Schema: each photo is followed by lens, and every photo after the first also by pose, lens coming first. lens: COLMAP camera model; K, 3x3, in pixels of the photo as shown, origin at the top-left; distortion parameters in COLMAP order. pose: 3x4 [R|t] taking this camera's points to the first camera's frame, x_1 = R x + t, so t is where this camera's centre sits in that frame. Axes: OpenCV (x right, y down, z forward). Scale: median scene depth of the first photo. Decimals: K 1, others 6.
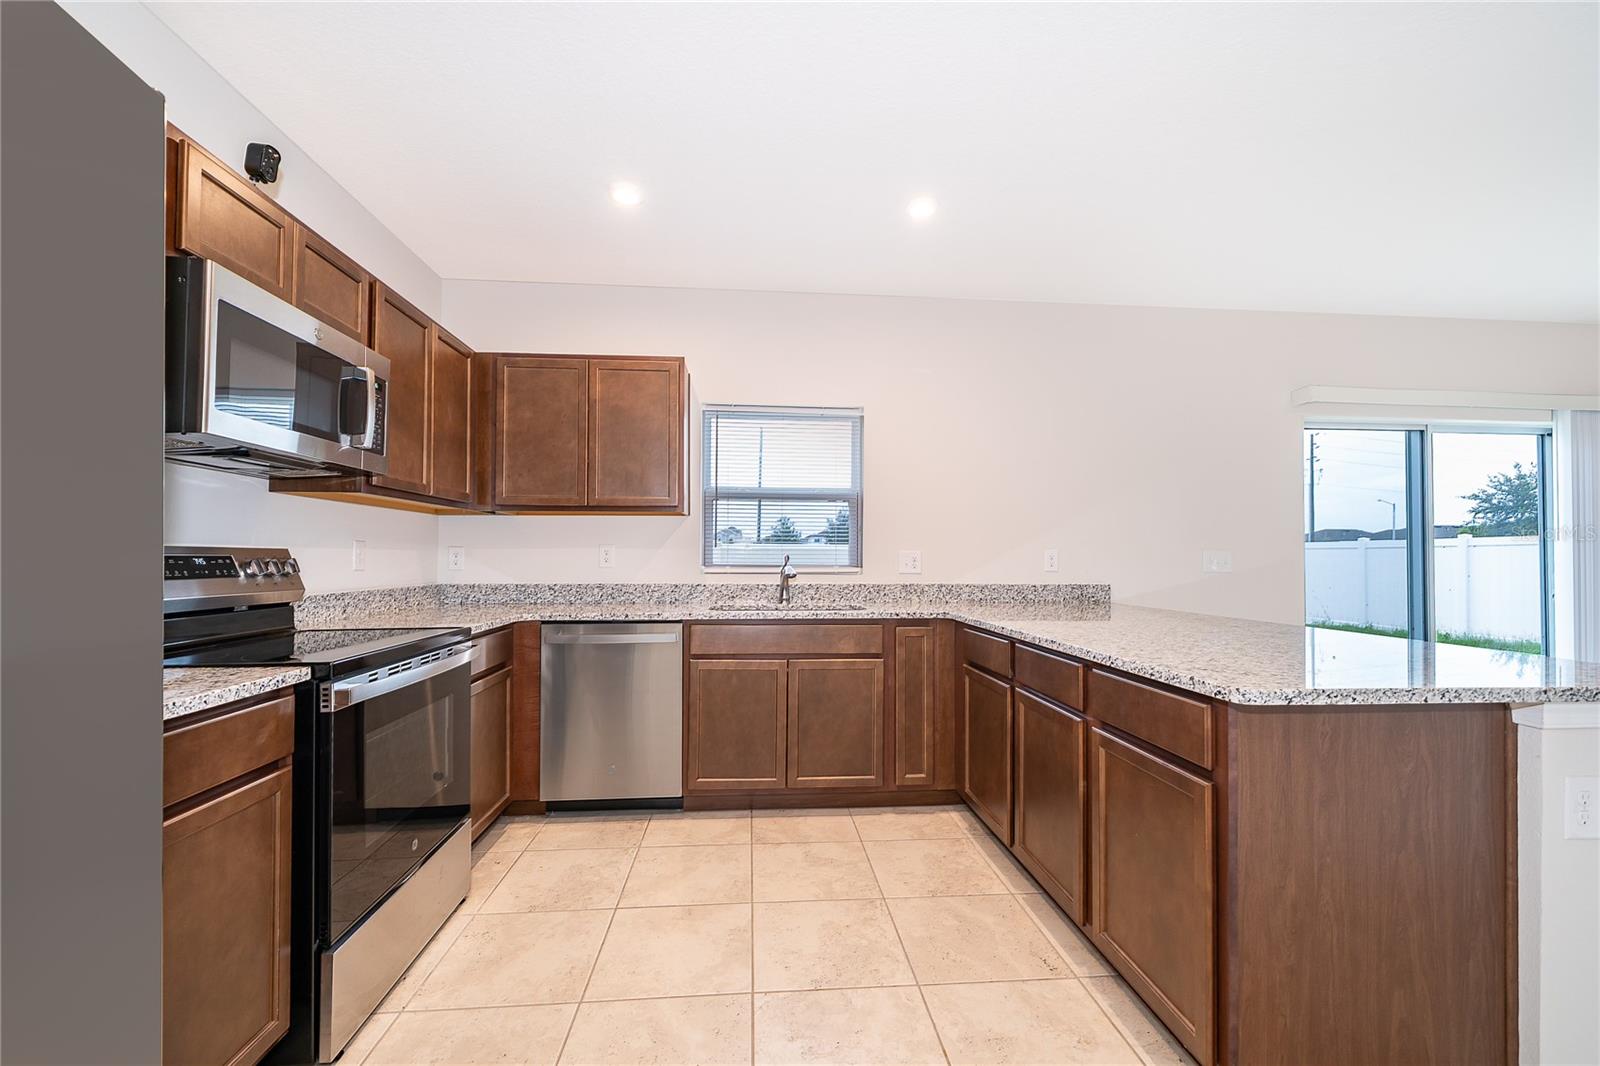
lens RADIAL K [[643.2, 0, 803.6], [0, 643.2, 548.4], [0, 0, 1]] dist [-0.001441, -0.000026]
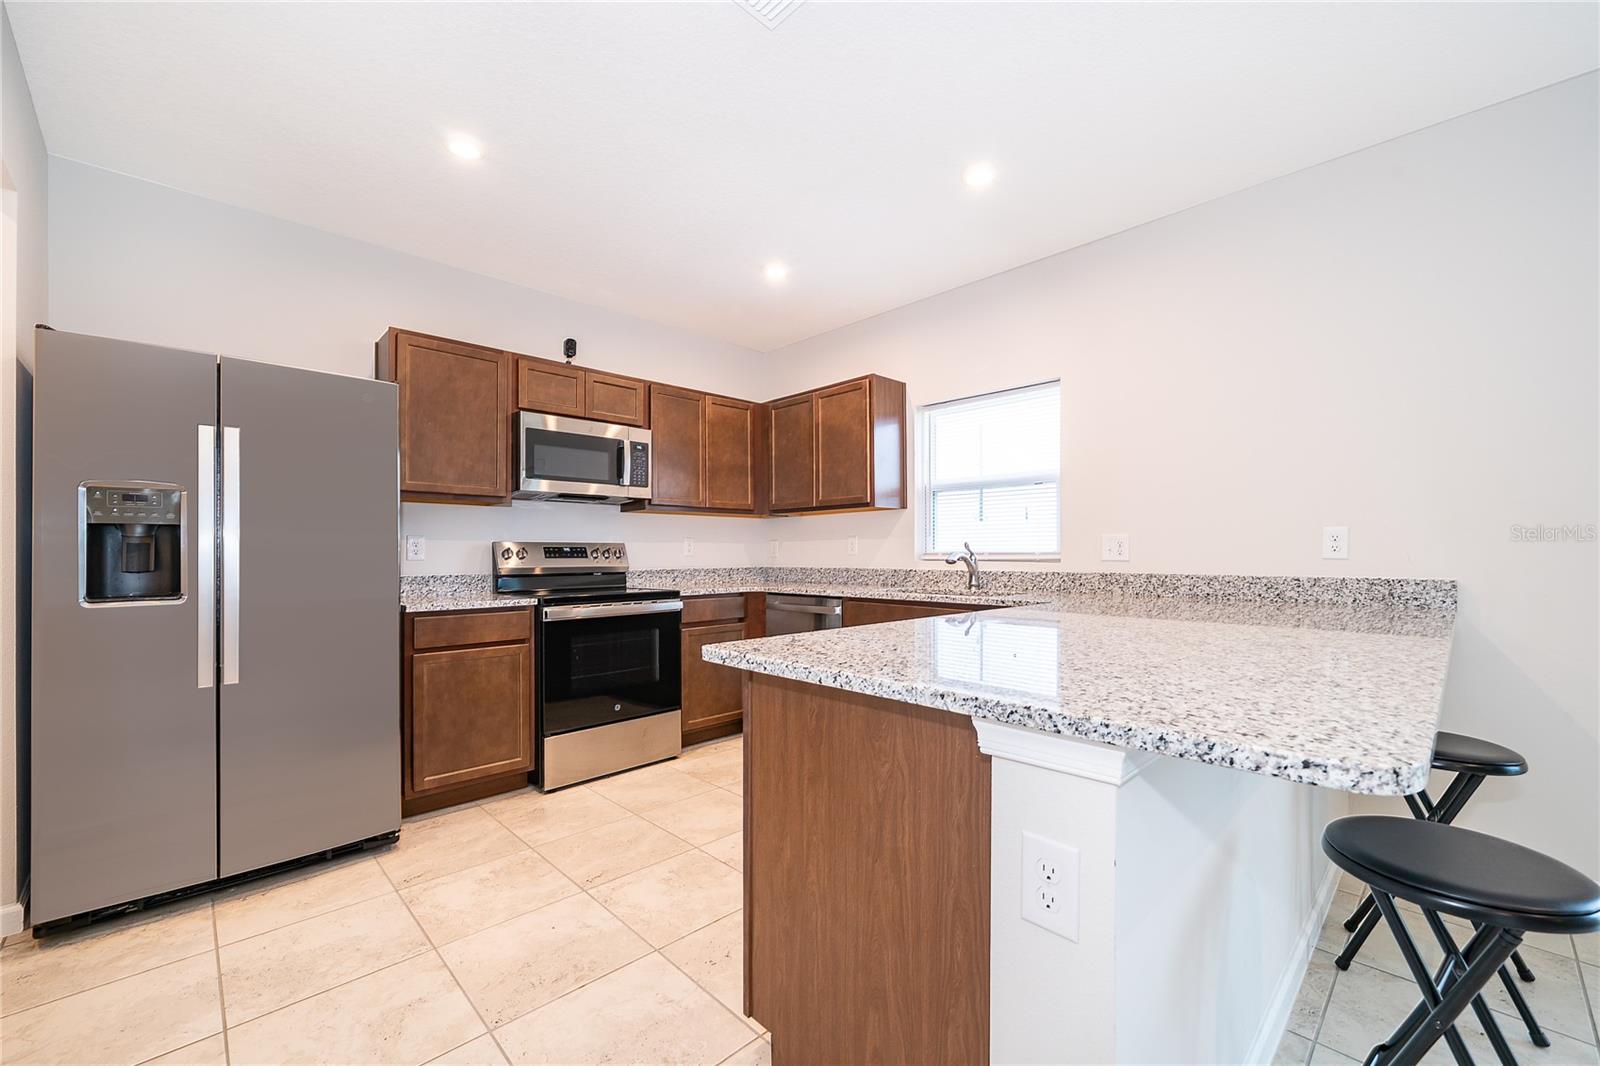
lens RADIAL K [[649.1, 0, 800.0], [0, 649.1, 549.8], [0, 0, 1]] dist [-0.001522, -0.000185]
pose [[0.637955, -0.009792, -0.770012, 0.693348], [0.017915, 0.999837, 0.002128, 0.018467], [0.769866, -0.015153, 0.638026, 0.158487]]
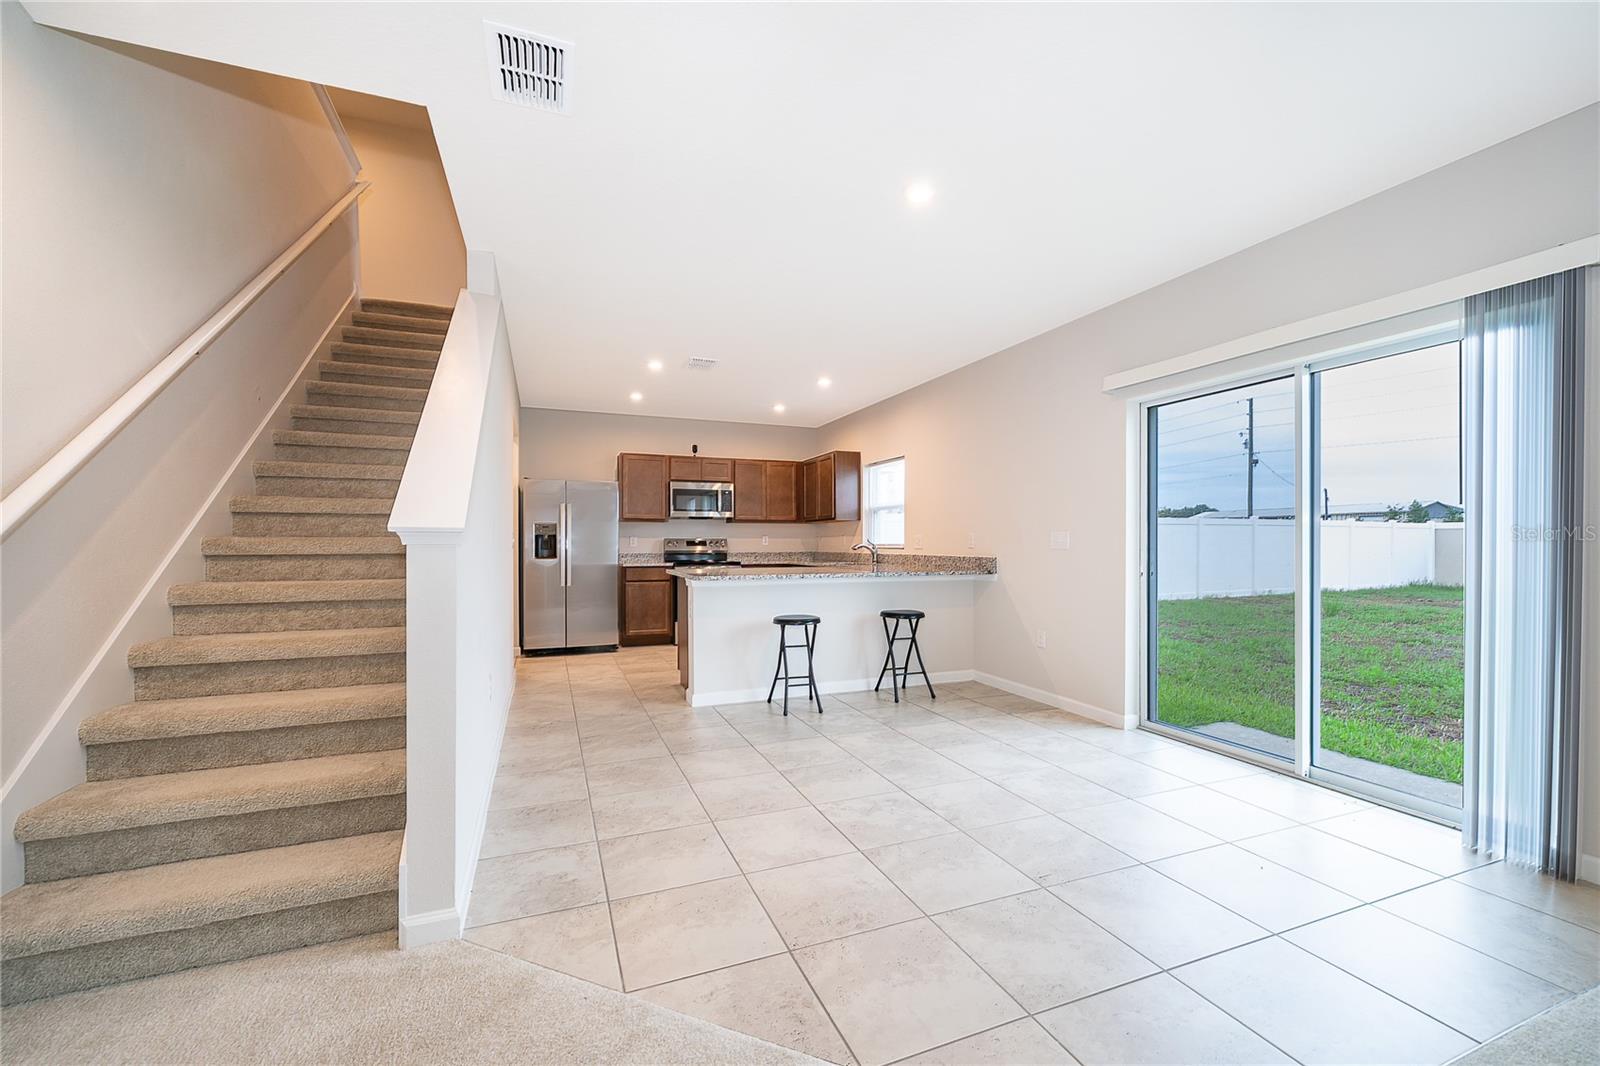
lens RADIAL K [[643.2, 0, 803.6], [0, 643.2, 548.4], [0, 0, 1]] dist [-0.001441, -0.000026]
pose [[0.304612, 0.004600, -0.952465, 2.107437], [0.017224, 0.999798, 0.010337, 0.019008], [0.952321, -0.019554, 0.304471, 0.226274]]
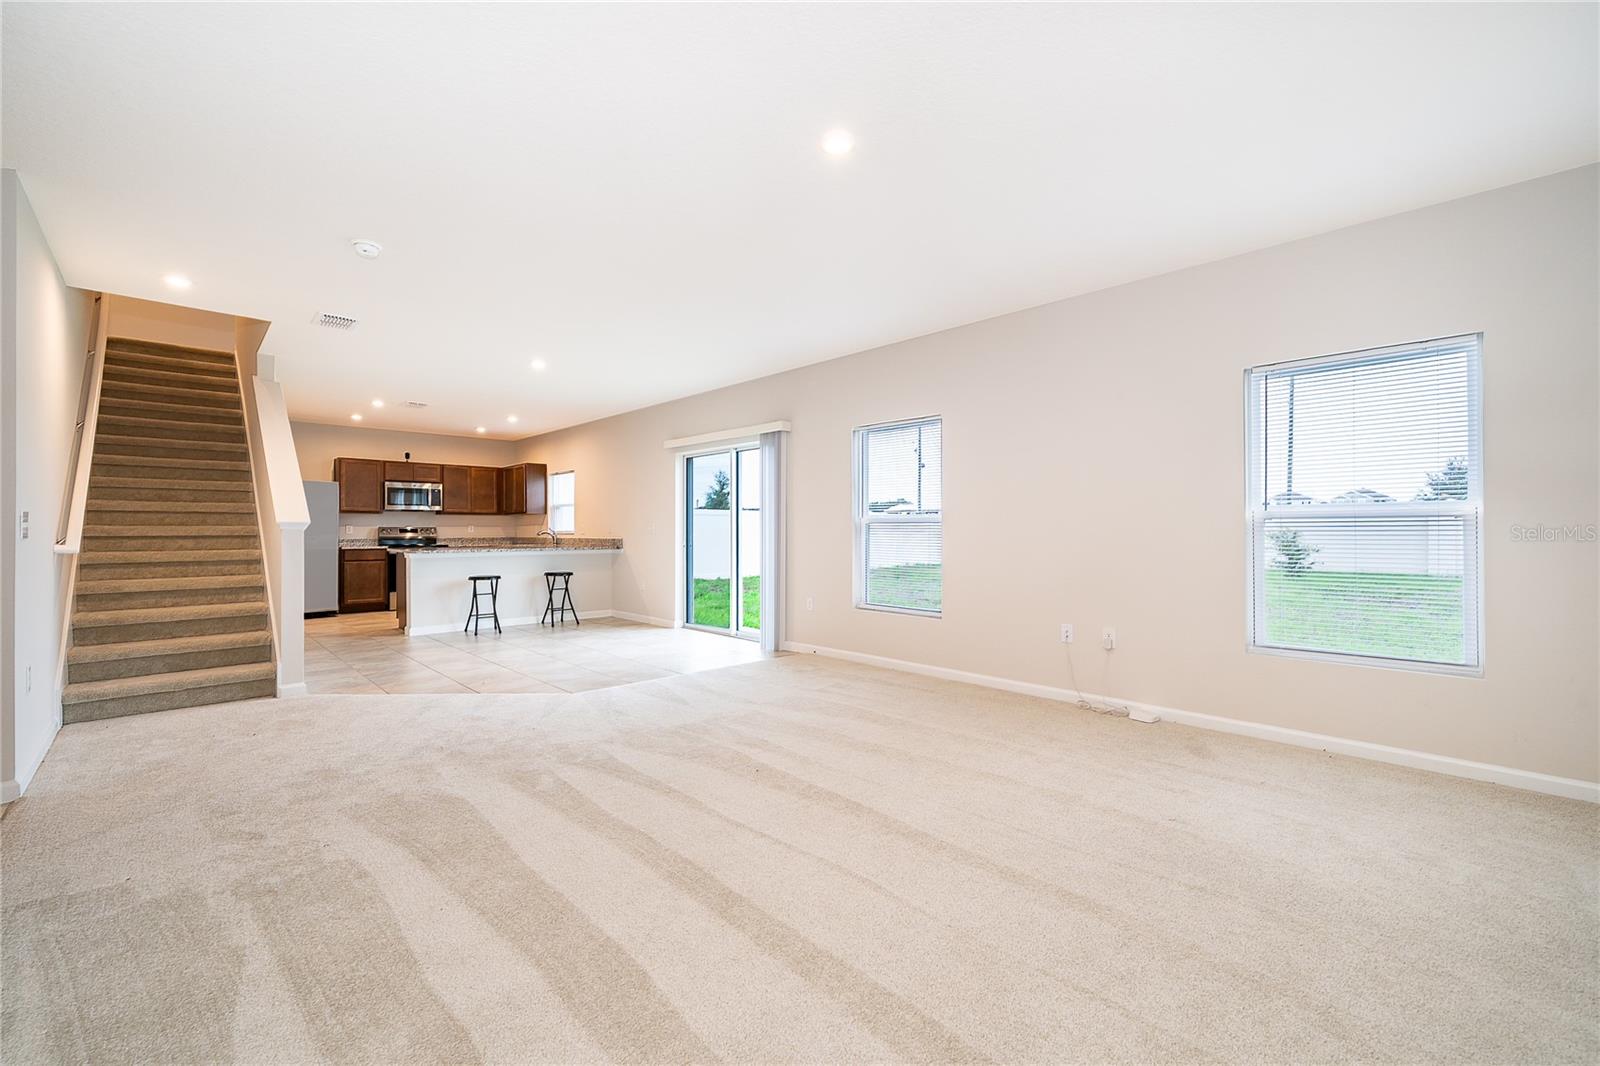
lens RADIAL K [[644.8, 0, 799.1], [0, 644.8, 530.0], [0, 0, 1]] dist [-0.000855, 0.000047]
pose [[0.645223, -0.006000, -0.763971, 3.301902], [0.016936, 0.999836, 0.006452, 0.026961], [0.763807, -0.017101, 0.645219, 0.004189]]
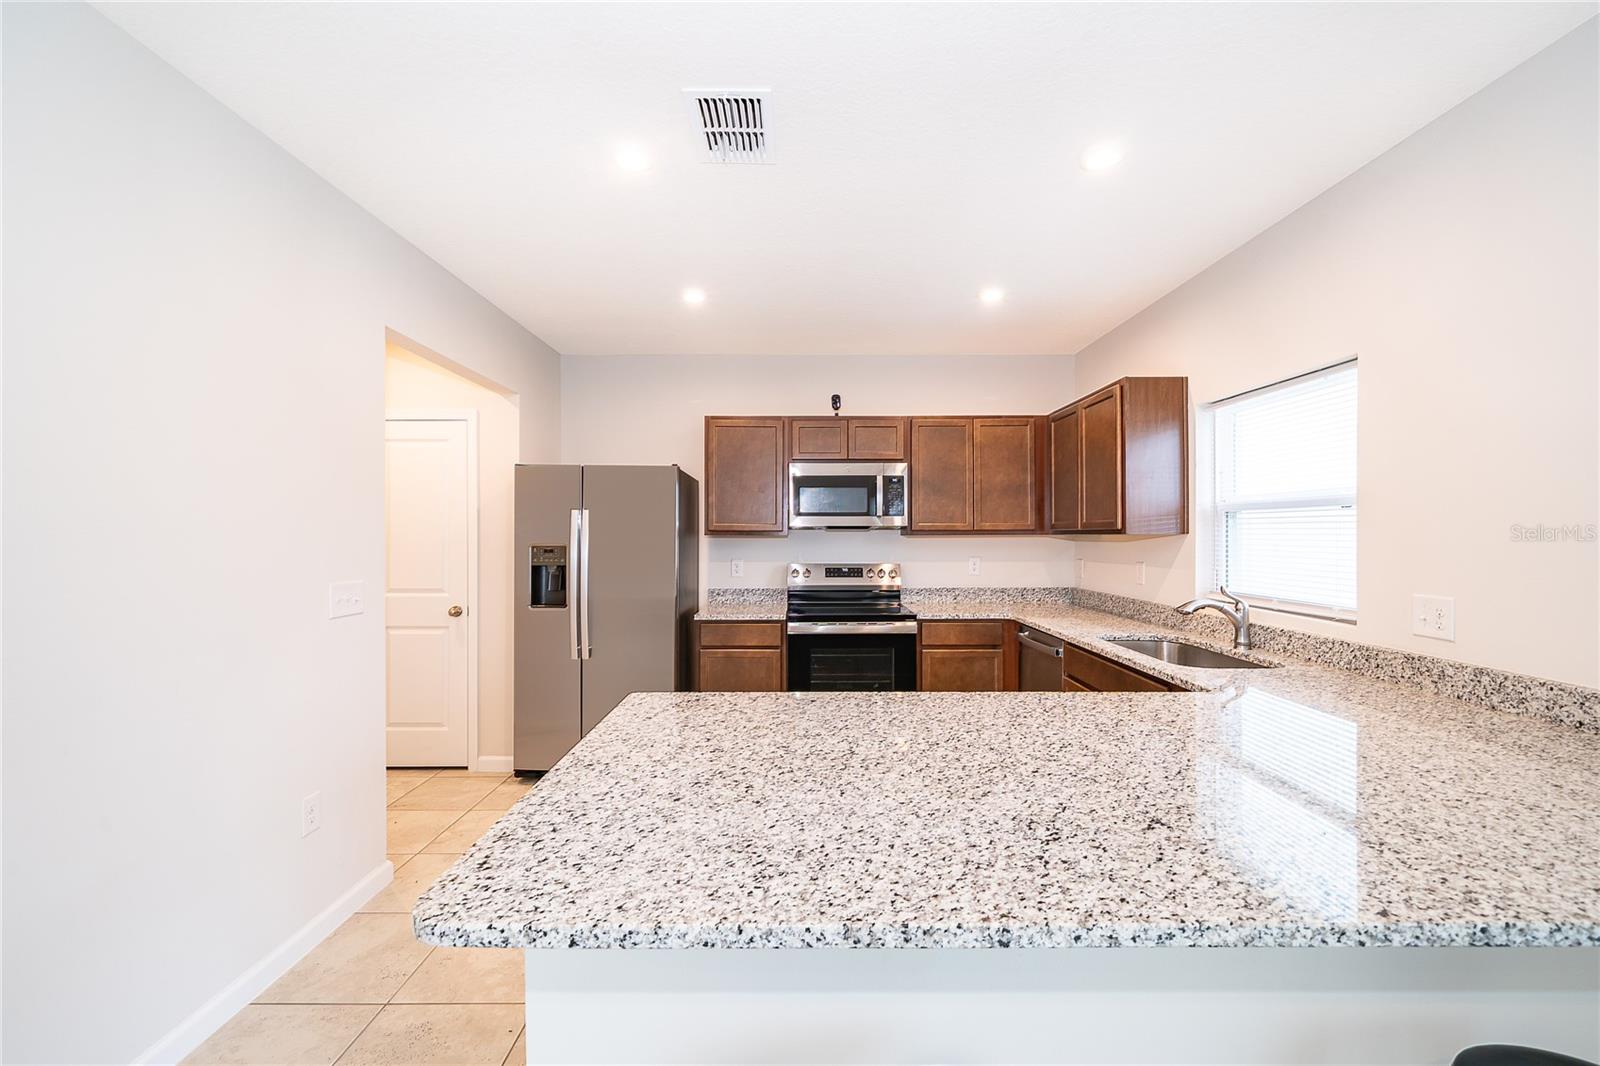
lens RADIAL K [[644.8, 0, 799.1], [0, 644.8, 530.0], [0, 0, 1]] dist [-0.000855, 0.000047]
pose [[-0.076443, -0.007858, -0.997043, 0.921172], [0.016832, 0.999816, -0.009170, -0.068463], [0.996932, -0.017483, -0.076296, 0.631105]]
